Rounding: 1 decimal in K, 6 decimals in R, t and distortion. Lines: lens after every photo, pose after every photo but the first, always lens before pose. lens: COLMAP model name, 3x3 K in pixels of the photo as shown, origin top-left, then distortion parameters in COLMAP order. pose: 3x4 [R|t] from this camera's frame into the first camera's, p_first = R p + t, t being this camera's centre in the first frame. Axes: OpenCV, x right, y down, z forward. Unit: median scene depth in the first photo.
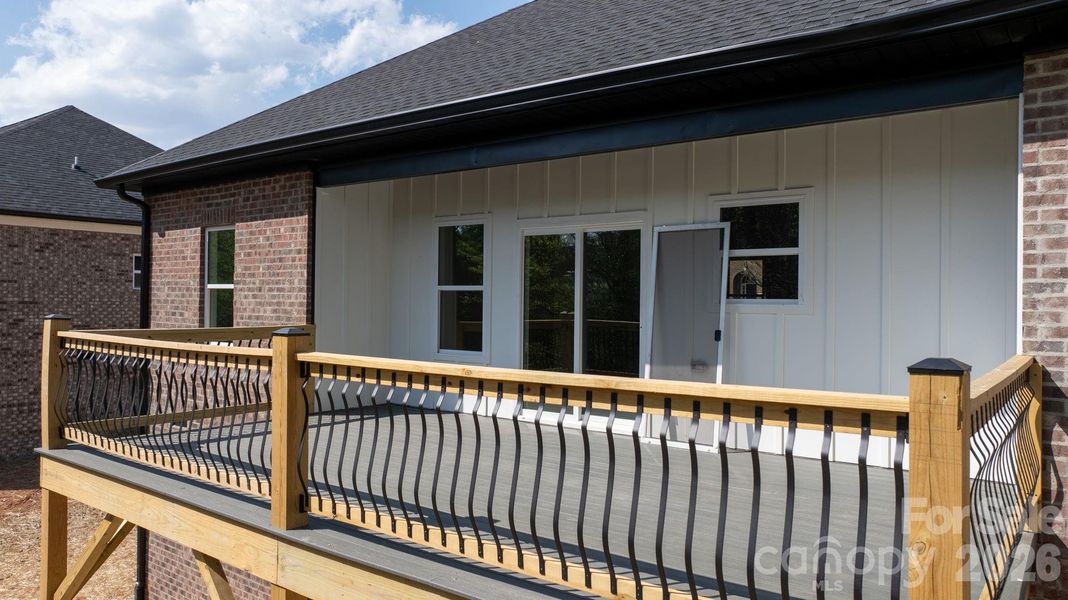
lens RADIAL K [[748.2, 0, 536.1], [0, 748.2, 299.8], [0, 0, 1]] dist [-0.015550, -0.008680]
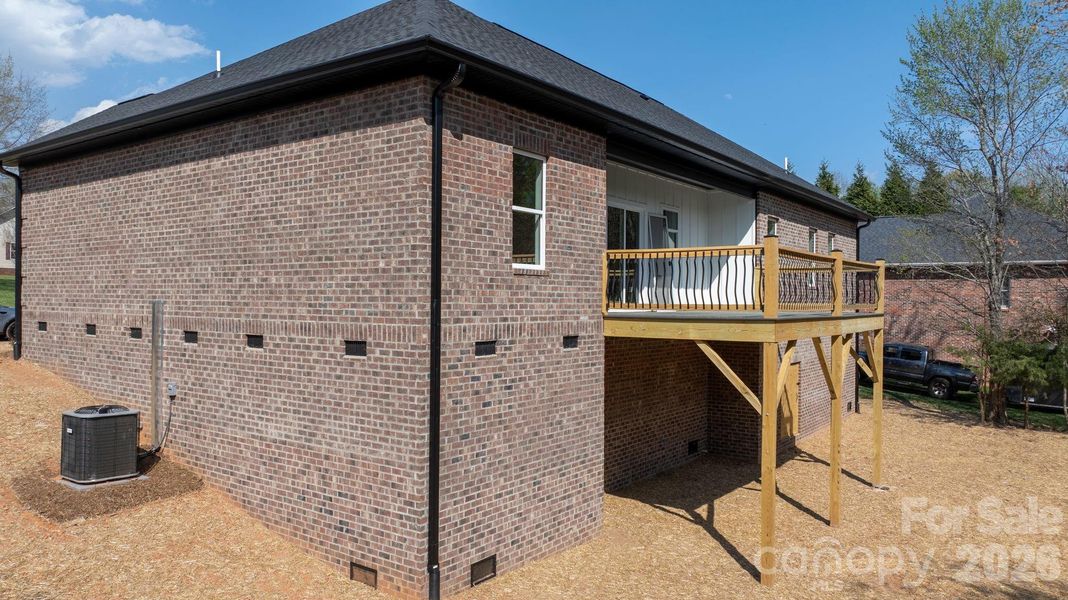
lens RADIAL K [[748.2, 0, 539.7], [0, 748.2, 296.0], [0, 0, 1]] dist [-0.015550, -0.008680]
pose [[-0.020290, -0.007487, 0.999766, -1.580450], [-0.008921, 0.999934, 0.007308, 0.101888], [-0.999754, -0.008771, -0.020355, 1.077318]]
